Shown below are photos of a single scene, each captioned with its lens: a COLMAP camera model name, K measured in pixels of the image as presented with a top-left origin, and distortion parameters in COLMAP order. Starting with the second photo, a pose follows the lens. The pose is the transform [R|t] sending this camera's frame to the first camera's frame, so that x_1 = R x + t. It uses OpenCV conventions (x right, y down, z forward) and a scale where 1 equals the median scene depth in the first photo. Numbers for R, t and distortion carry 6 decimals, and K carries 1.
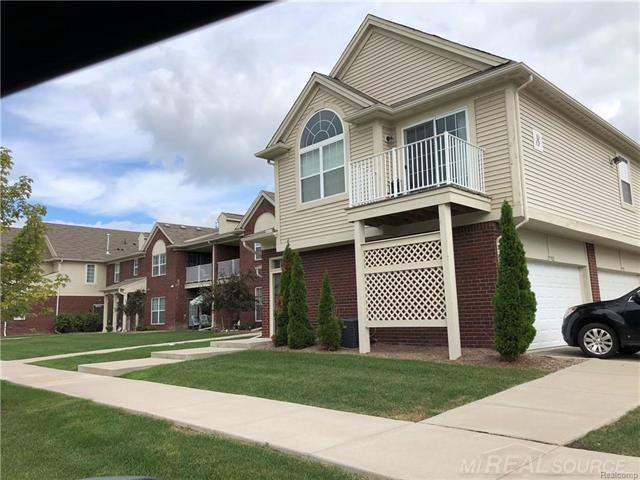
lens RADIAL K [[519.0, 0, 320.0], [0, 519.0, 240.0], [0, 0, 1]] dist [0.001477, -0.000537]
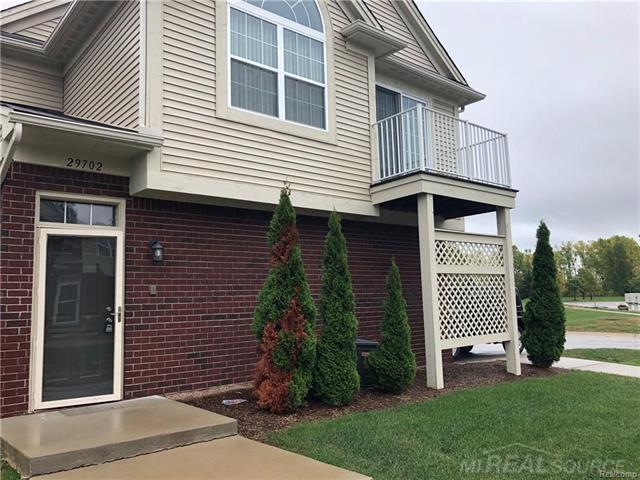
lens RADIAL K [[519.0, 0, 320.0], [0, 519.0, 240.0], [0, 0, 1]] dist [0.001477, -0.000537]
pose [[0.066791, 0.147332, 0.986829, -0.522373], [-0.112805, 0.983812, -0.139247, 0.116196], [-0.991370, -0.102018, 0.082329, 0.944498]]
